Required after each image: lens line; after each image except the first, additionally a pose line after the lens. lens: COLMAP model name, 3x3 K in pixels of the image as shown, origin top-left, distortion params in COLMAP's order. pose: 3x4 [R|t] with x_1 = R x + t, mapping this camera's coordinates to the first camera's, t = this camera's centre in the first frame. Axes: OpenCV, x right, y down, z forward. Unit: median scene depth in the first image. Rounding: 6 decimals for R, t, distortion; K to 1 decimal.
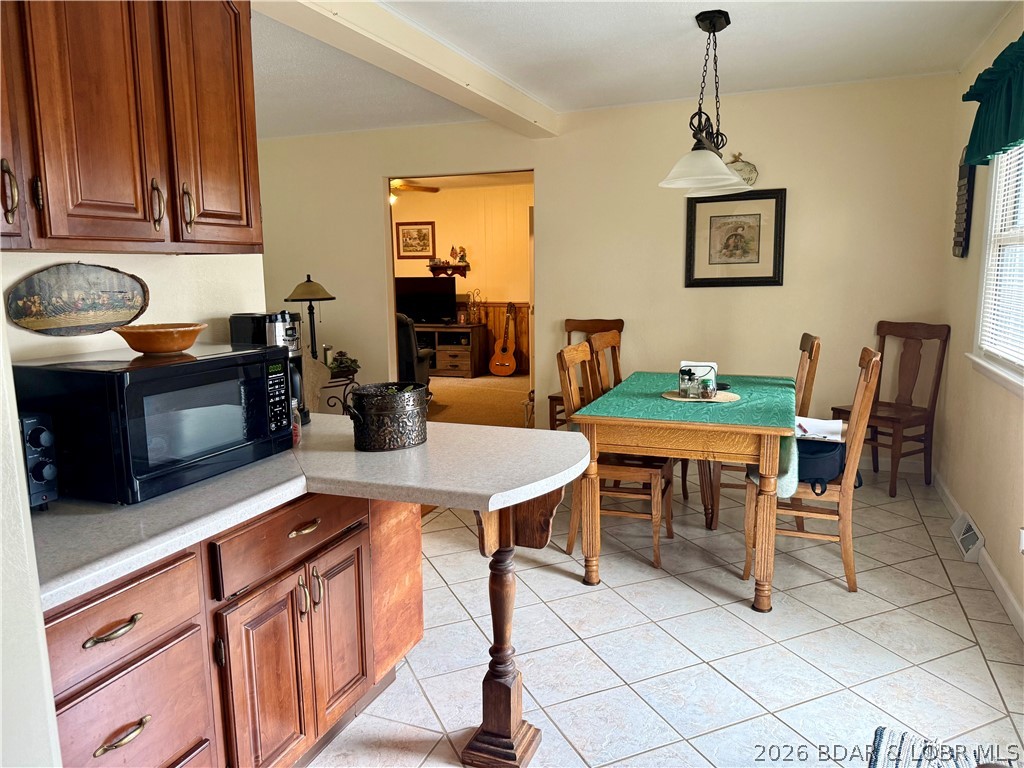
lens RADIAL K [[728.8, 0, 515.6], [0, 728.8, 391.7], [0, 0, 1]] dist [0.063792, -0.007503]
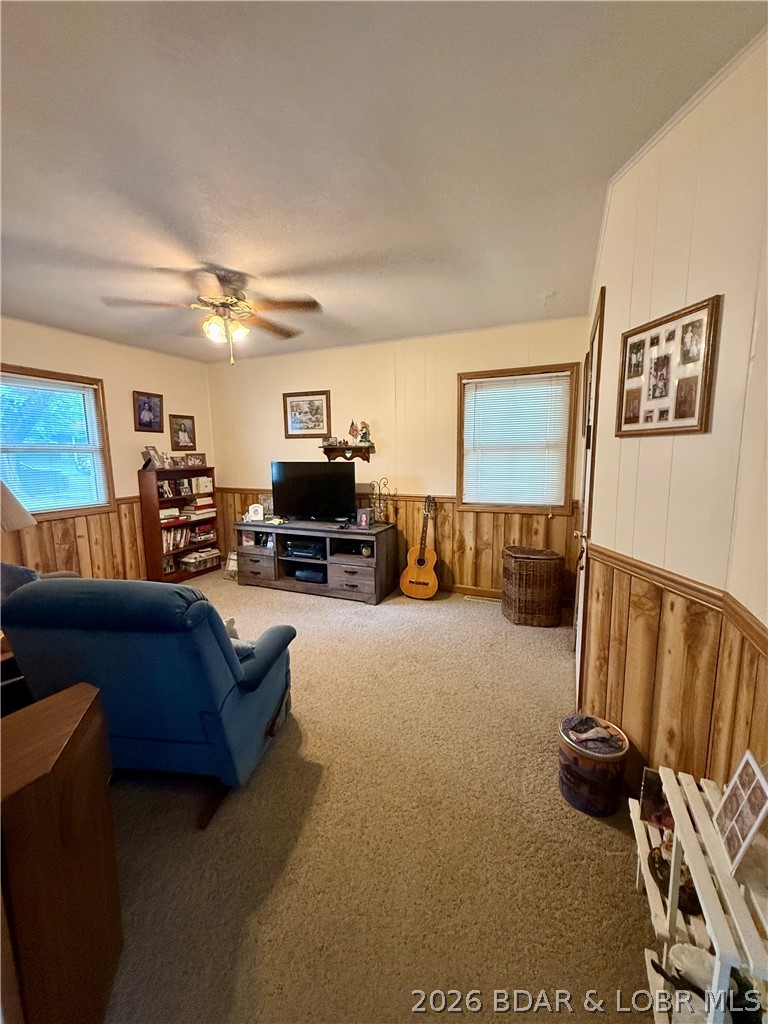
lens RADIAL K [[409.1, 0, 385.9], [0, 409.1, 506.6], [0, 0, 1]] dist [0.003295, -0.000563]
pose [[0.999499, 0.005619, -0.031140, -0.037127], [-0.006231, 0.999789, -0.019587, -0.101547], [0.031023, 0.019772, 0.999323, 0.573462]]
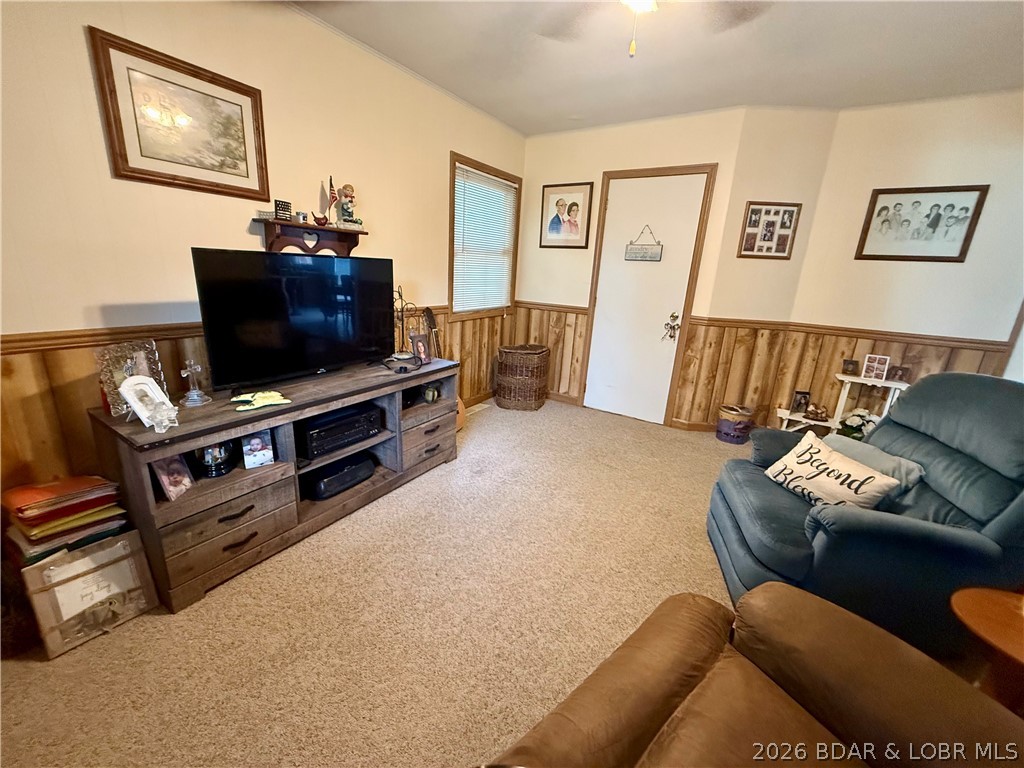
lens RADIAL K [[409.1, 0, 512.0], [0, 409.1, 379.1], [0, 0, 1]] dist [0.003295, -0.000563]
pose [[0.194326, -0.238718, 0.951447, -0.309950], [0.101009, 0.969650, 0.222655, -0.130569], [-0.975723, 0.052837, 0.212541, 0.852761]]
